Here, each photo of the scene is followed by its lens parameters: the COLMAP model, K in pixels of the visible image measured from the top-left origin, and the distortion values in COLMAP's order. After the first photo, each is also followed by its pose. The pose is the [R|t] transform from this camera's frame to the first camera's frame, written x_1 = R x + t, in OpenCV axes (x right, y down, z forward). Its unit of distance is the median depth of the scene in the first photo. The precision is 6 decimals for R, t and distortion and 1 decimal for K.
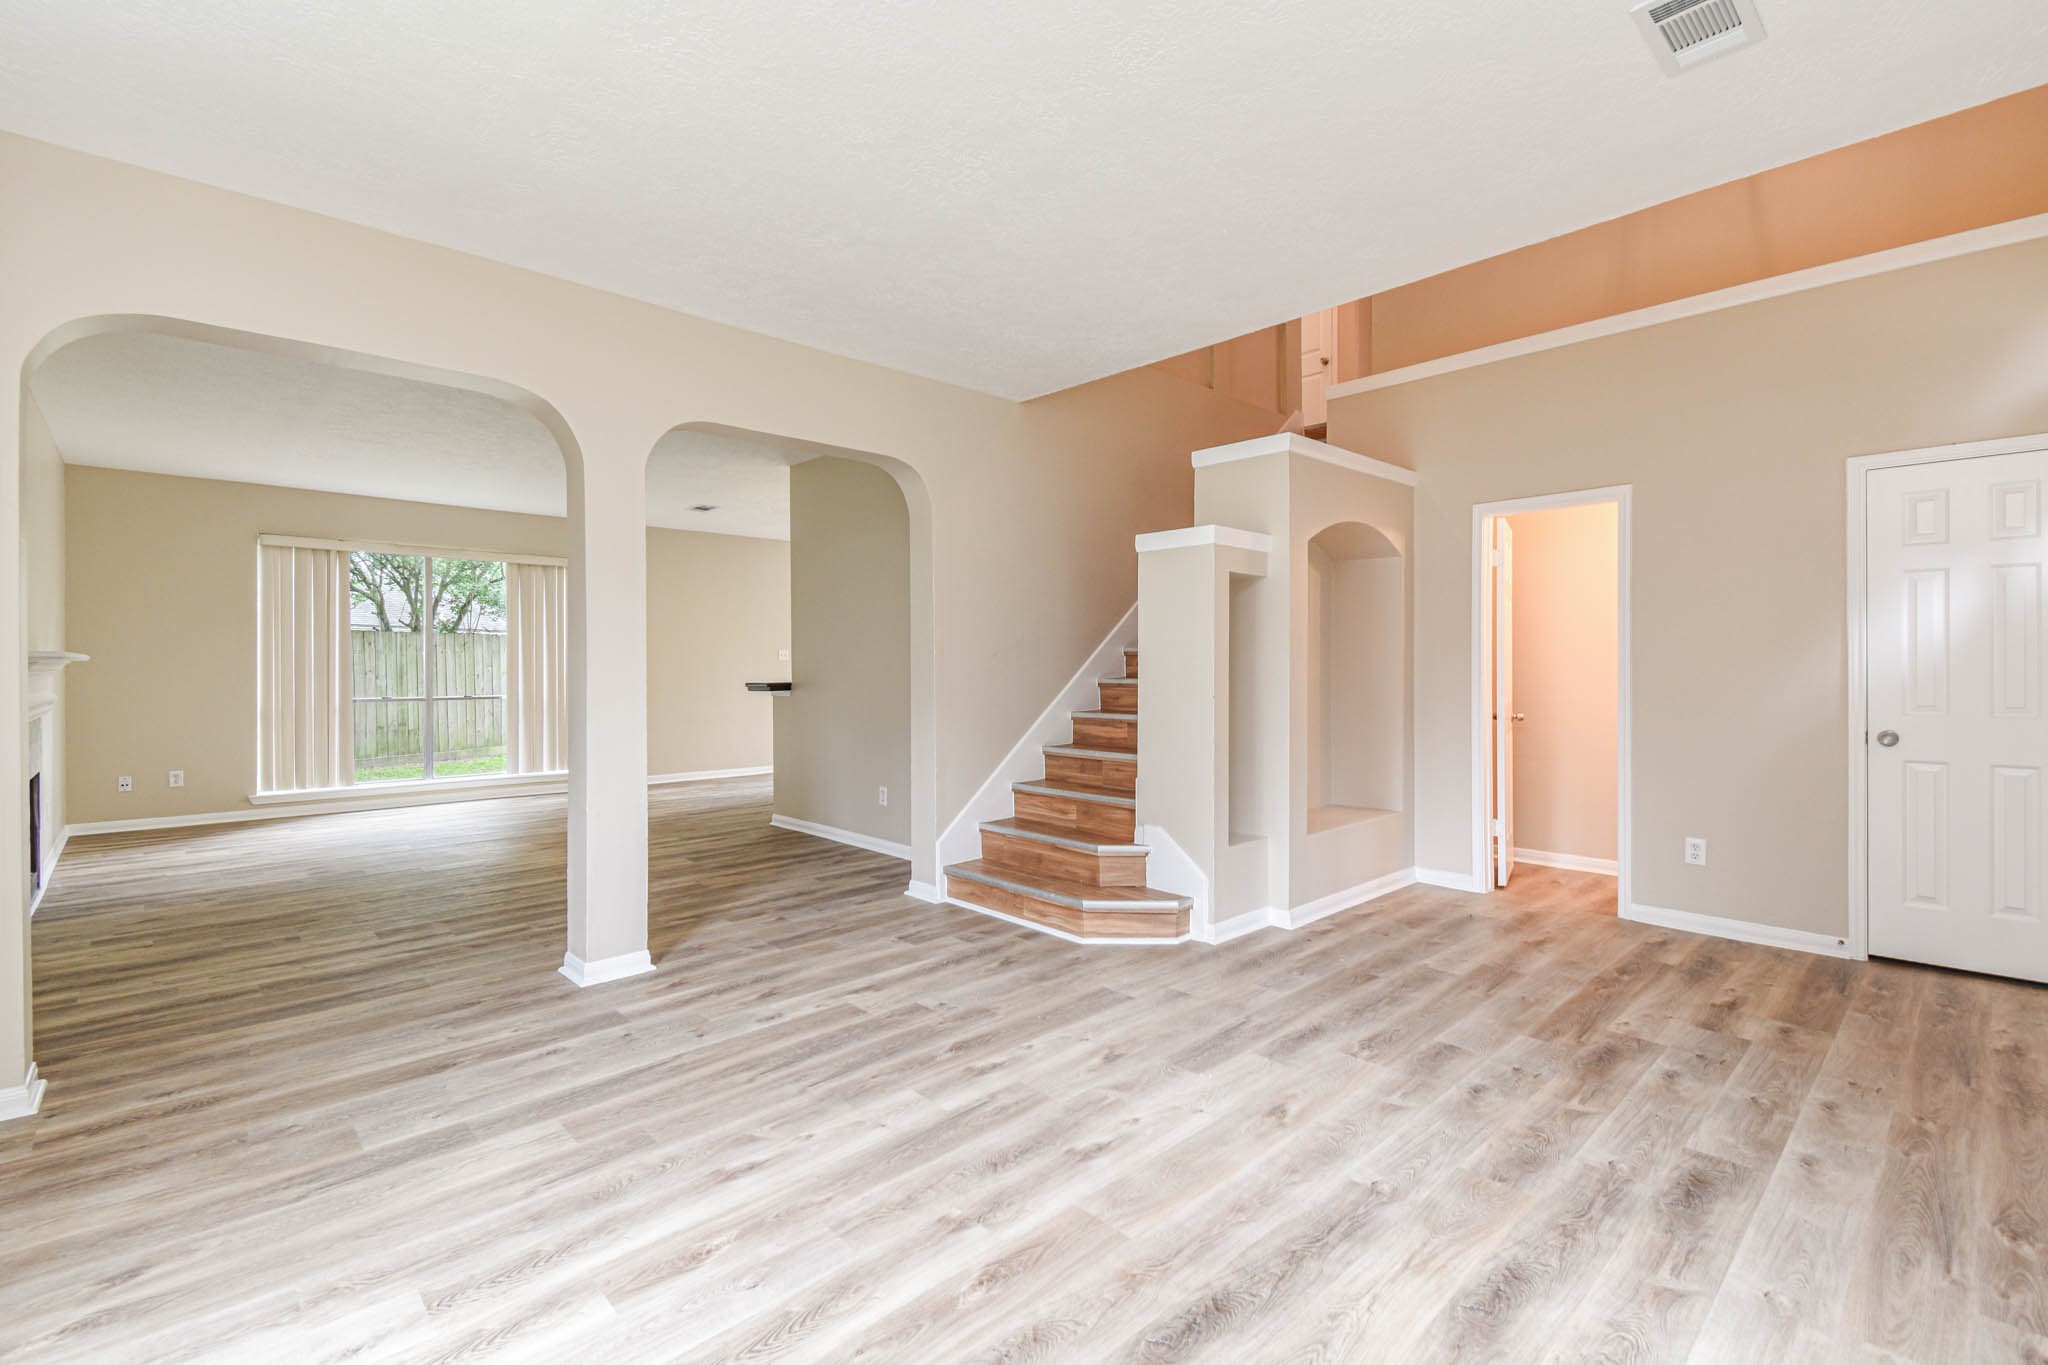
lens RADIAL K [[916.9, 0, 1020.7], [0, 916.9, 673.7], [0, 0, 1]] dist [0.024451, -0.014667]
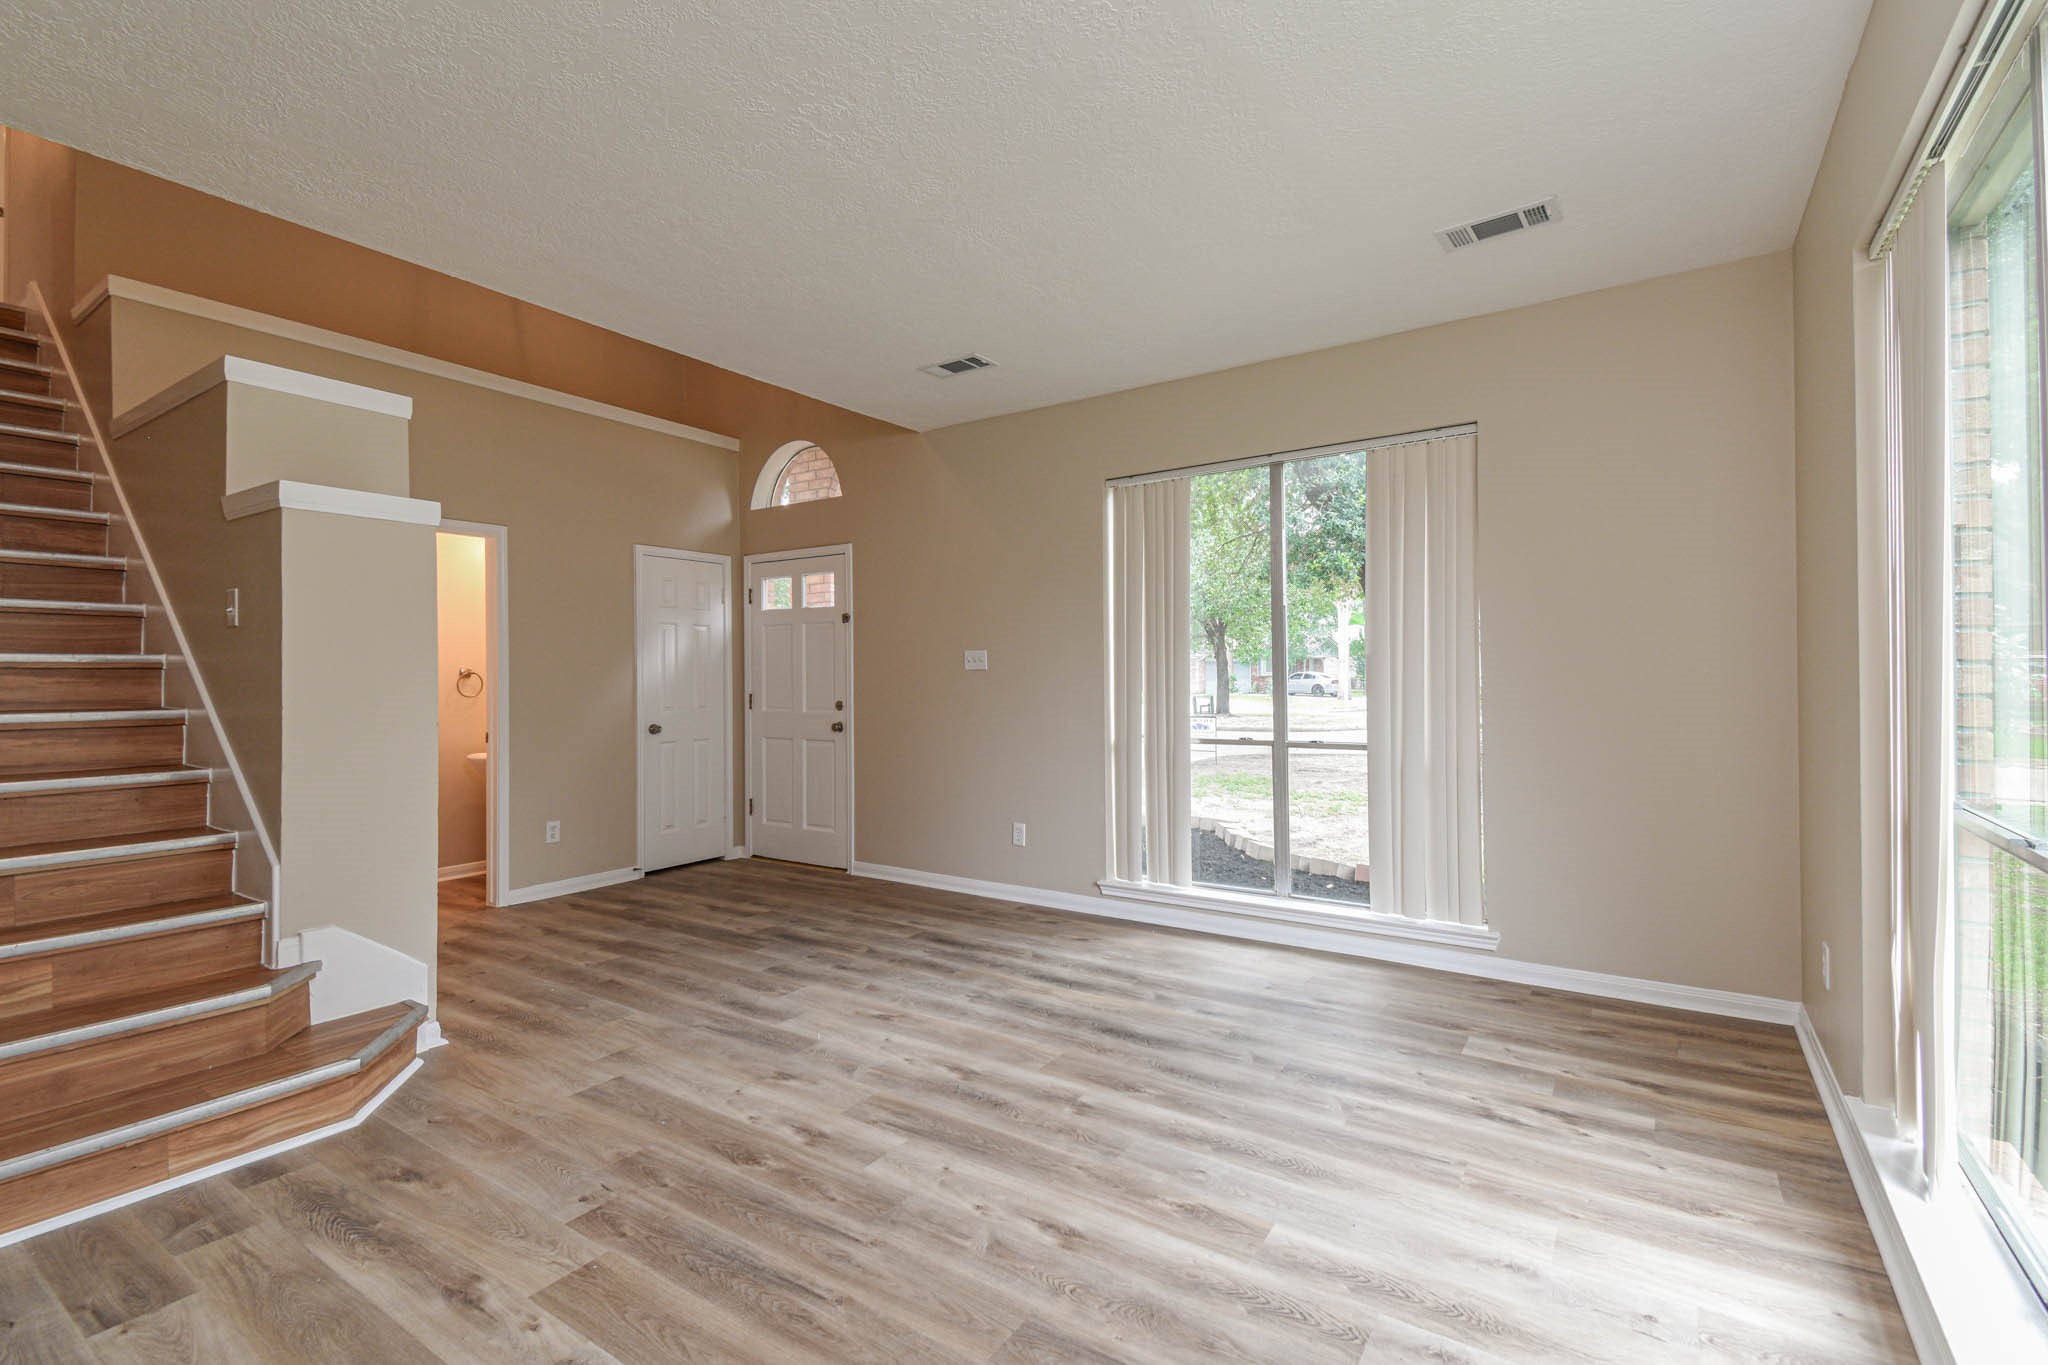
lens RADIAL K [[916.9, 0, 1038.6], [0, 916.9, 685.1], [0, 0, 1]] dist [0.024451, -0.014667]
pose [[-0.248133, -0.005138, 0.968712, -0.910990], [0.019622, 0.999754, 0.010329, -0.009197], [-0.968527, 0.021571, -0.247971, 0.952587]]
